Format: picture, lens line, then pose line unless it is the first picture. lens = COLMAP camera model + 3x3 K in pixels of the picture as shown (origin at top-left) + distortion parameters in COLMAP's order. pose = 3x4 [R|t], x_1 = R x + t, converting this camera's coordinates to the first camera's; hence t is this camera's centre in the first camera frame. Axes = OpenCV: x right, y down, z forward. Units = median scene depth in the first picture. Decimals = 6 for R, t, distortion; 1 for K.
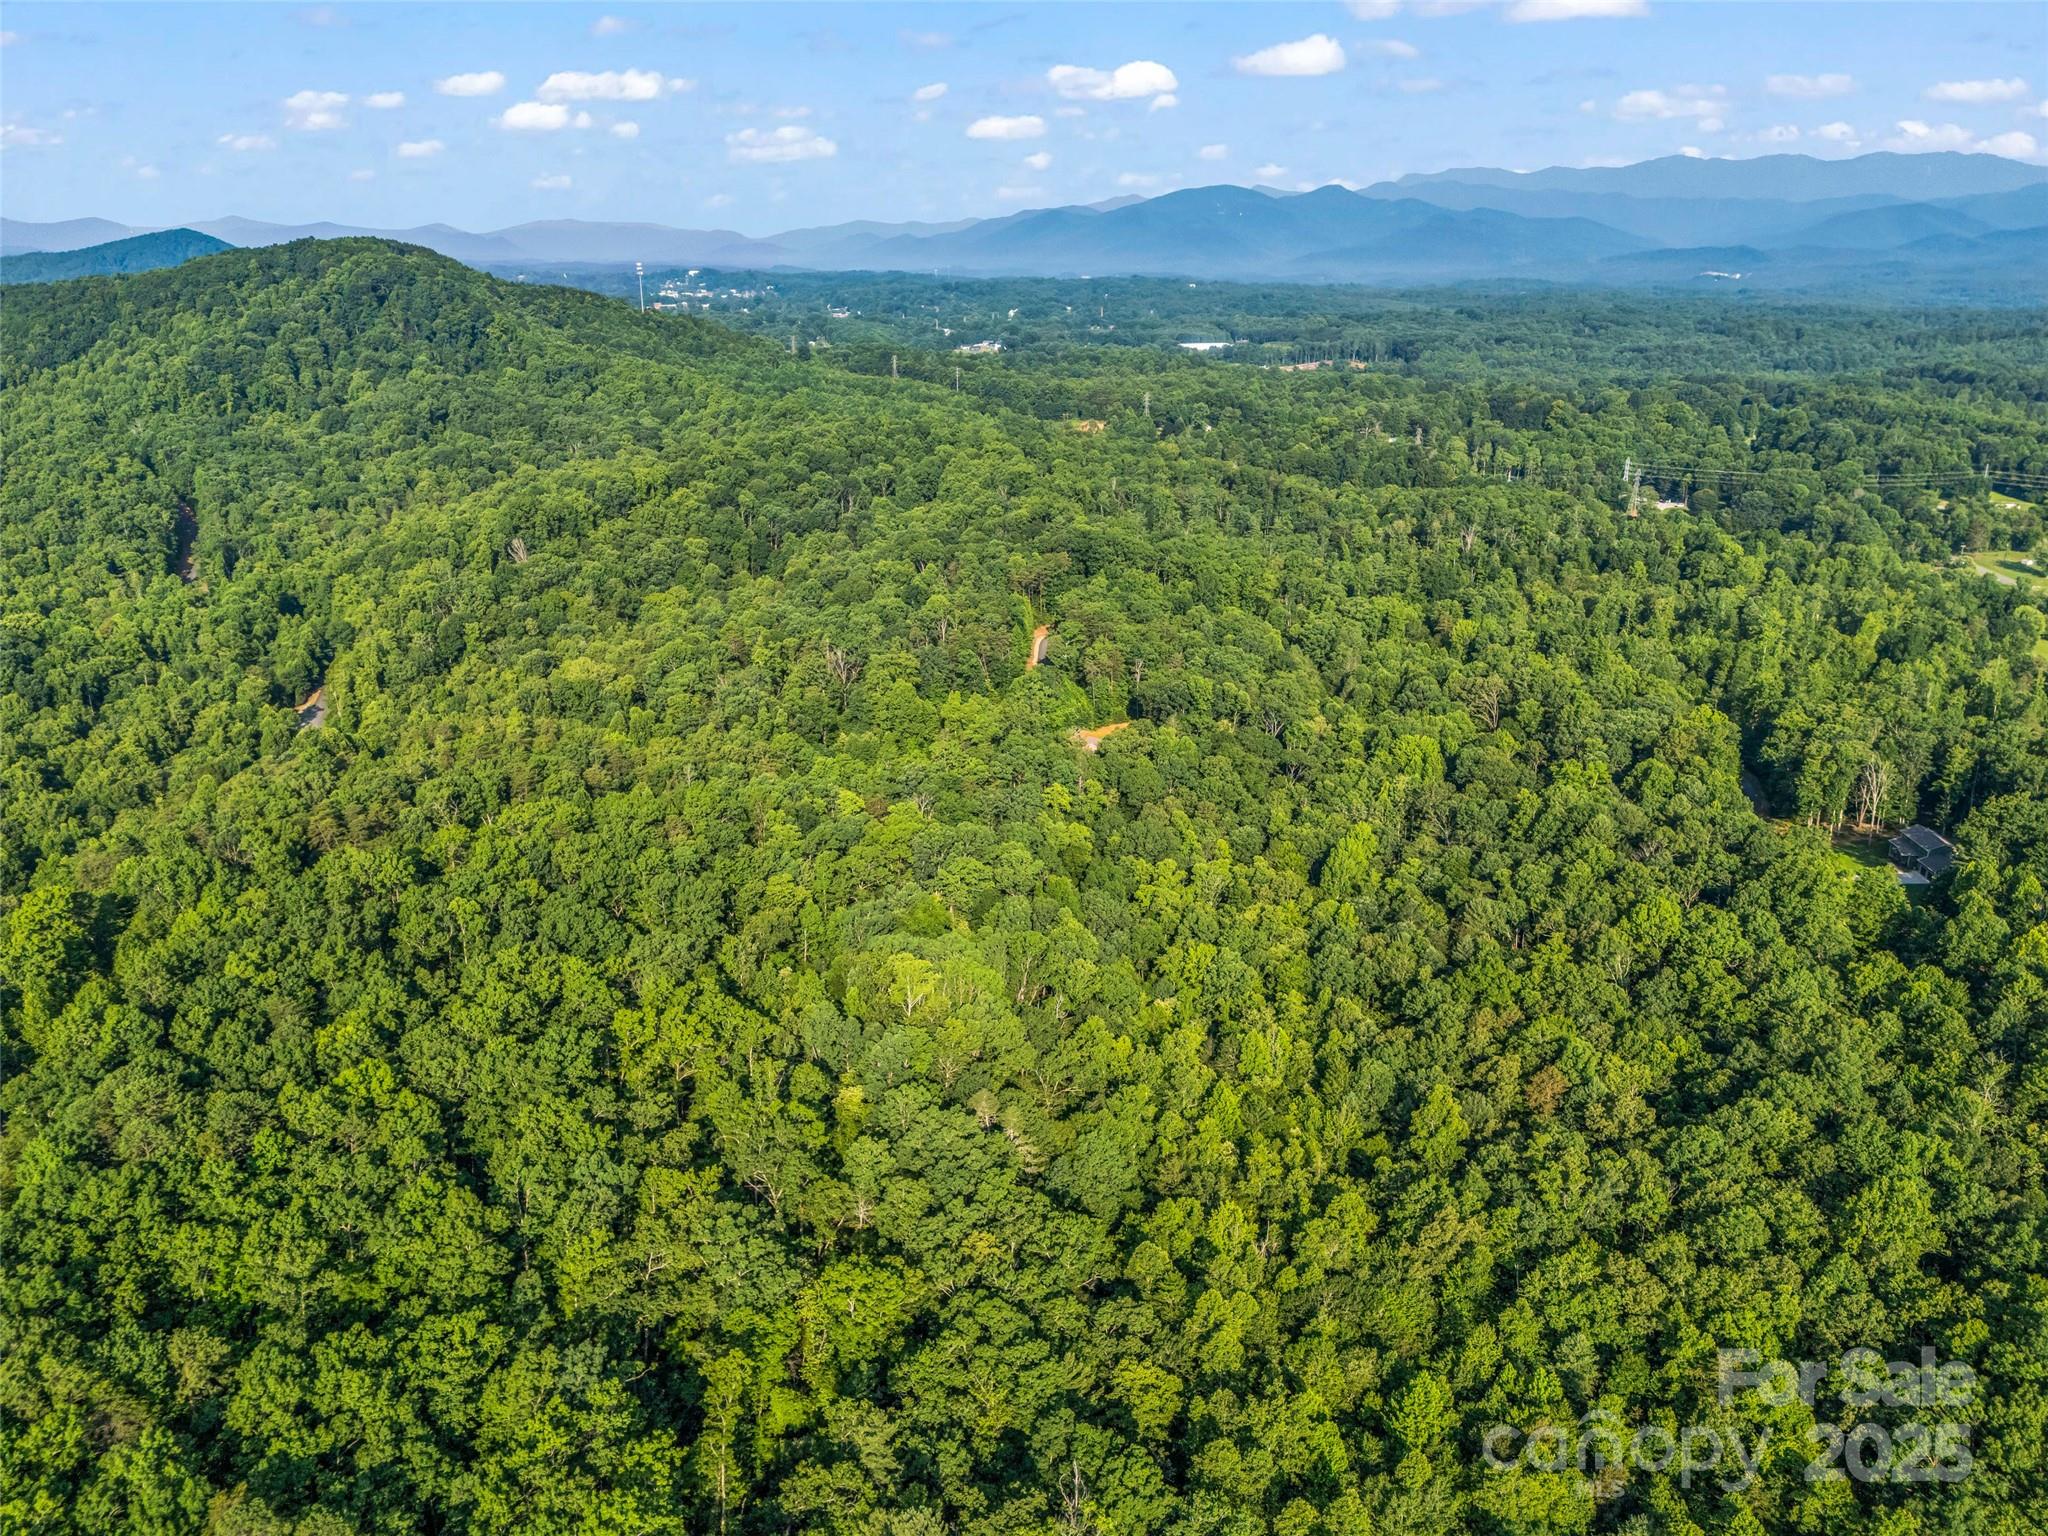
lens RADIAL K [[1523.4, 0, 1019.1], [0, 1523.4, 759.5], [0, 0, 1]] dist [0.074217, -0.071535]
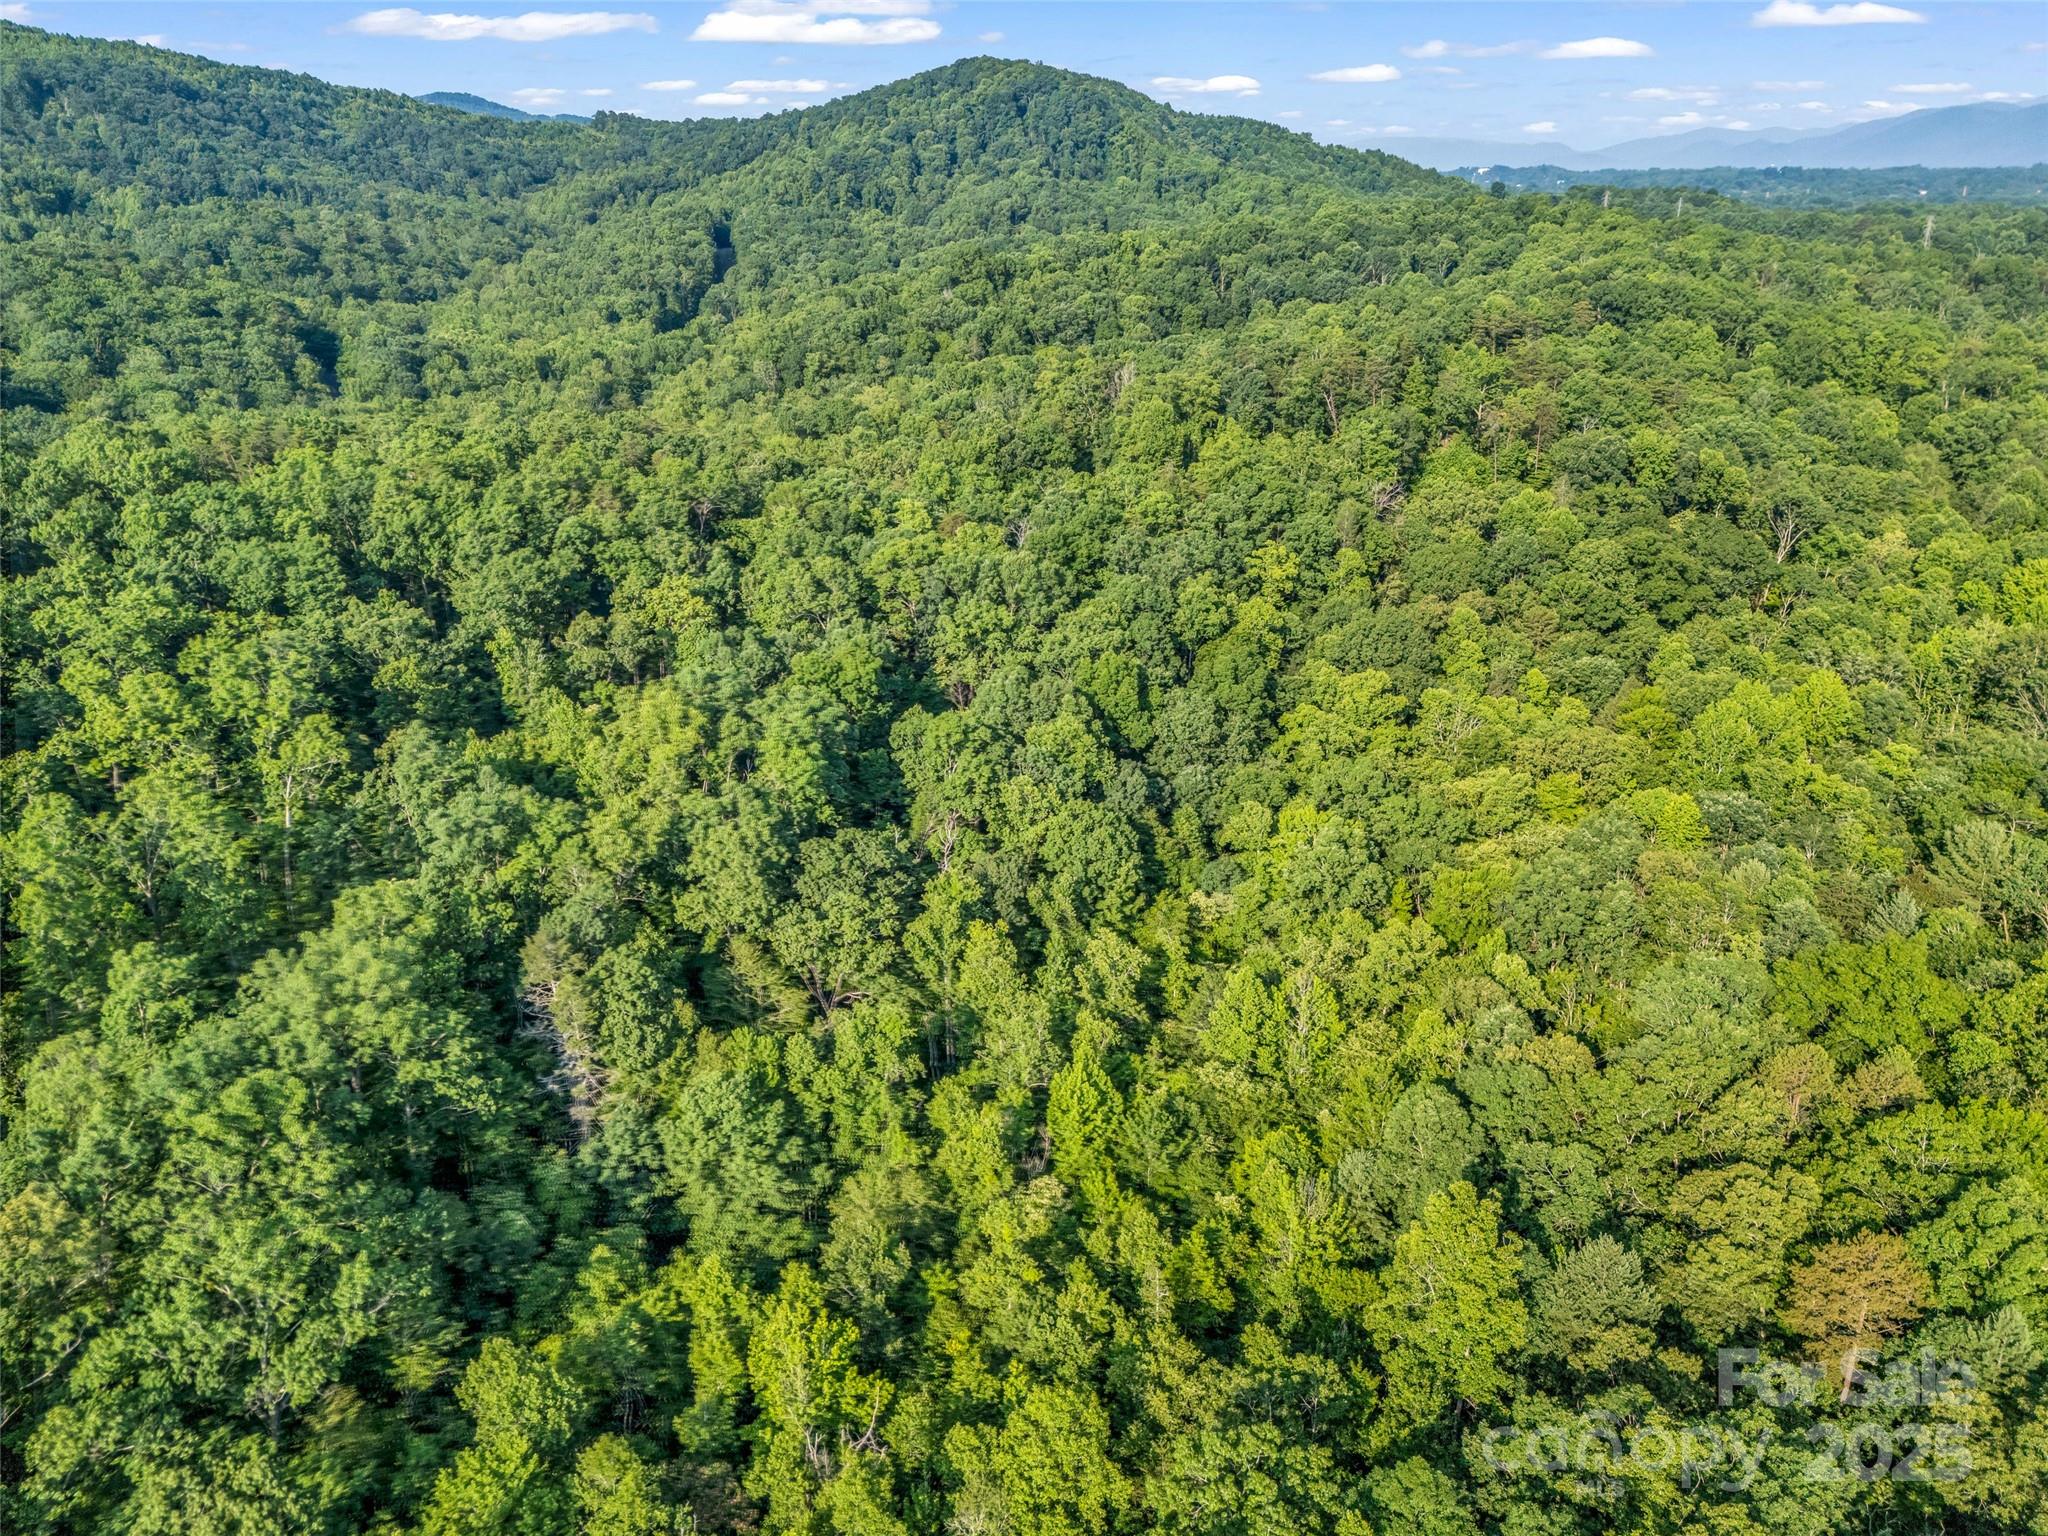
lens RADIAL K [[1523.4, 0, 1019.1], [0, 1523.4, 759.5], [0, 0, 1]] dist [0.074217, -0.071535]
pose [[0.880913, 0.167590, -0.442612, 0.158716], [-0.147784, 0.985847, 0.079151, 0.049639], [0.449612, -0.004314, 0.893213, 0.310084]]
